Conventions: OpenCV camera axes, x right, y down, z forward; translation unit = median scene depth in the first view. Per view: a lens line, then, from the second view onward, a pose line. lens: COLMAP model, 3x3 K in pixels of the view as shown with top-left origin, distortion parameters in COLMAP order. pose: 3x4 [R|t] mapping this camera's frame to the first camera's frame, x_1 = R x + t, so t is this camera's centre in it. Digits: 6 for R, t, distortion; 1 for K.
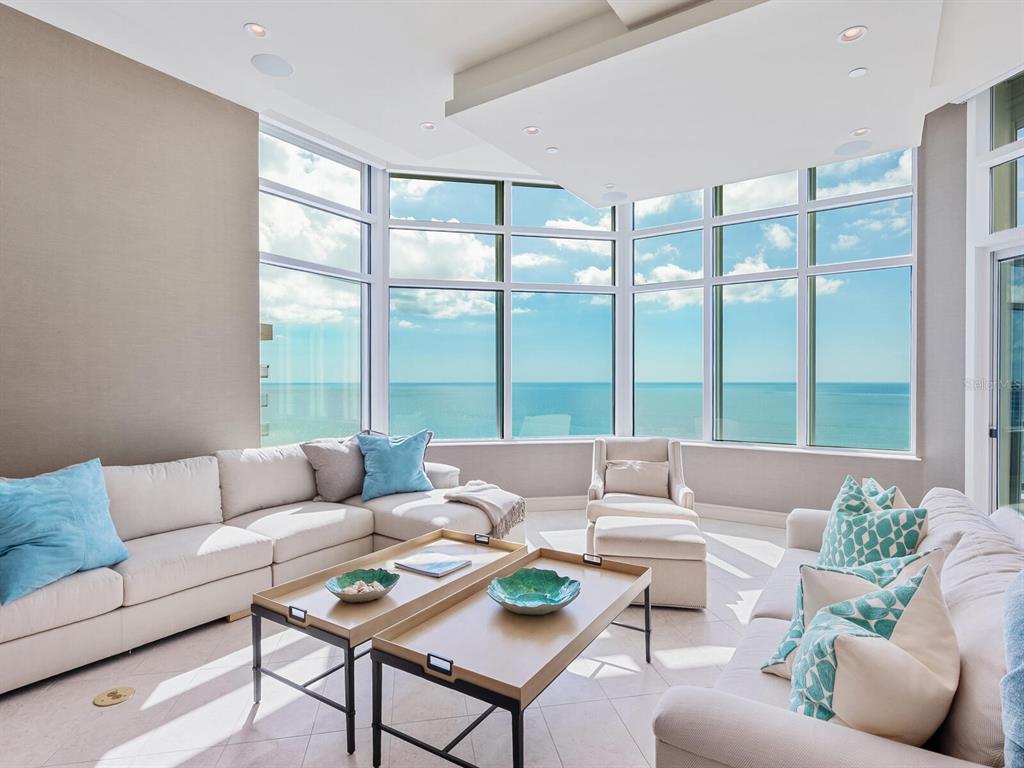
lens RADIAL K [[530.7, 0, 524.8], [0, 530.7, 384.6], [0, 0, 1]] dist [-0.002693, 0.001954]
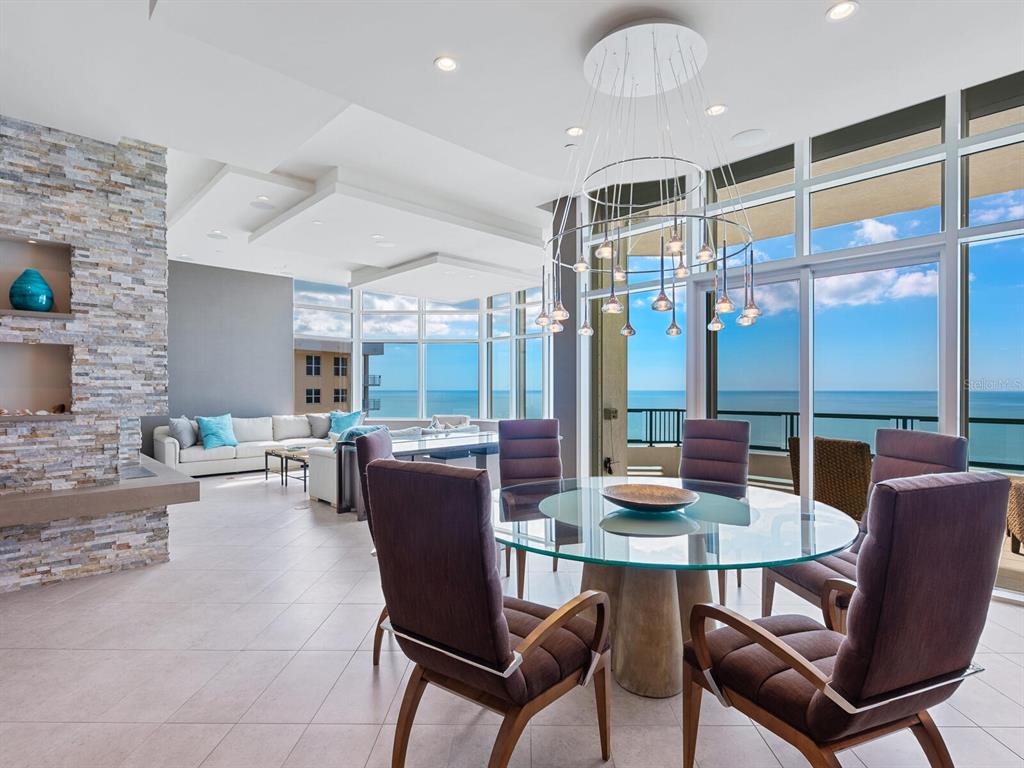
lens RADIAL K [[530.7, 0, 520.9], [0, 530.7, 388.2], [0, 0, 1]] dist [-0.002693, 0.001954]
pose [[0.975664, 0.000628, -0.219270, 1.074091], [-0.002164, 0.999975, -0.006763, 0.005989], [0.219260, 0.007072, 0.975641, -1.158777]]
